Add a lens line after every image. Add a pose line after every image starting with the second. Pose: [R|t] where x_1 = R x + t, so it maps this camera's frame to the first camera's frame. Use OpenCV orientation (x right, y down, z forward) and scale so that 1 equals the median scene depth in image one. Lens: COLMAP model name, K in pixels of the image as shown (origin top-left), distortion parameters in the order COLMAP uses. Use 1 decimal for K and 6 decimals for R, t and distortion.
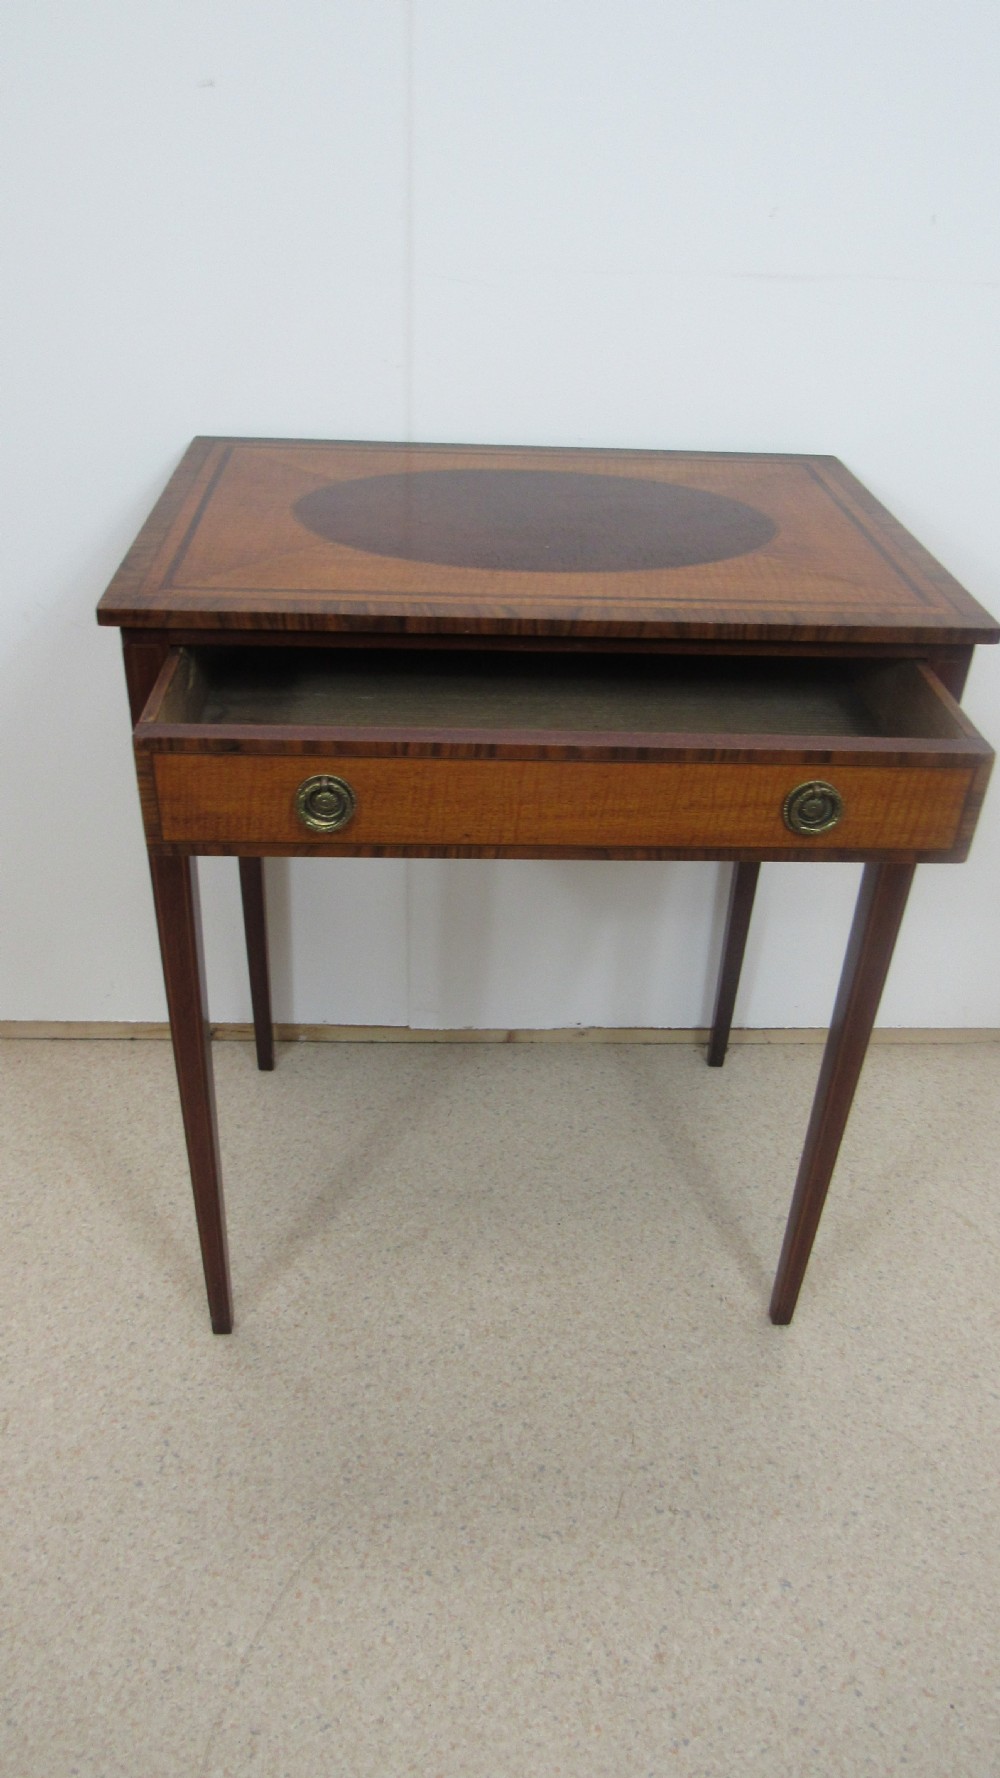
lens RADIAL K [[1264.3, 0, 493.1], [0, 1264.3, 885.9], [0, 0, 1]] dist [-0.030717, 0.009735]
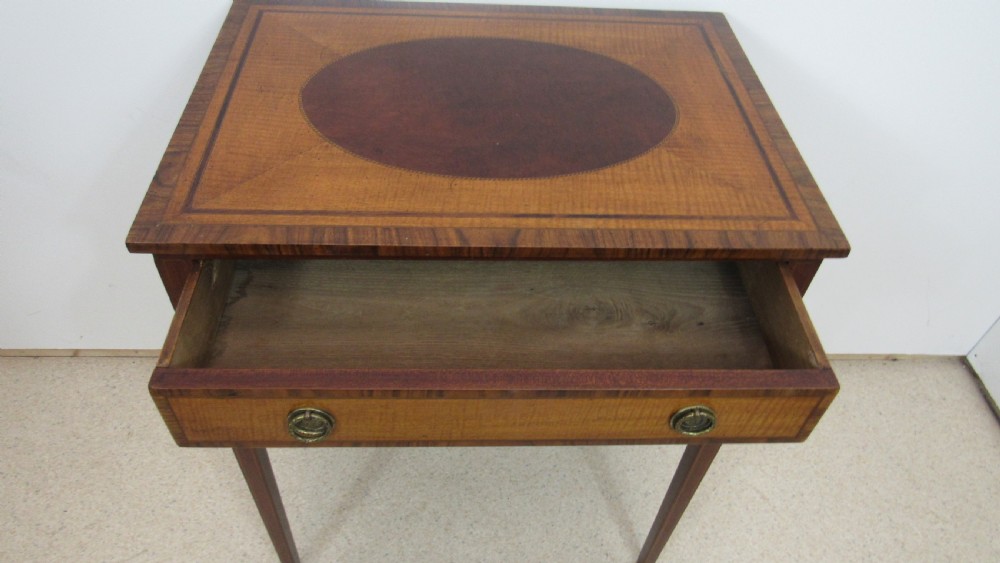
lens RADIAL K [[711.1, 0, 497.6], [0, 711.1, 278.1], [0, 0, 1]] dist [-0.030717, 0.009735]
pose [[0.999876, 0.010827, 0.011408, 0.039786], [-0.013111, 0.974419, 0.224355, -0.324375], [-0.008687, -0.224477, 0.974441, 0.294692]]
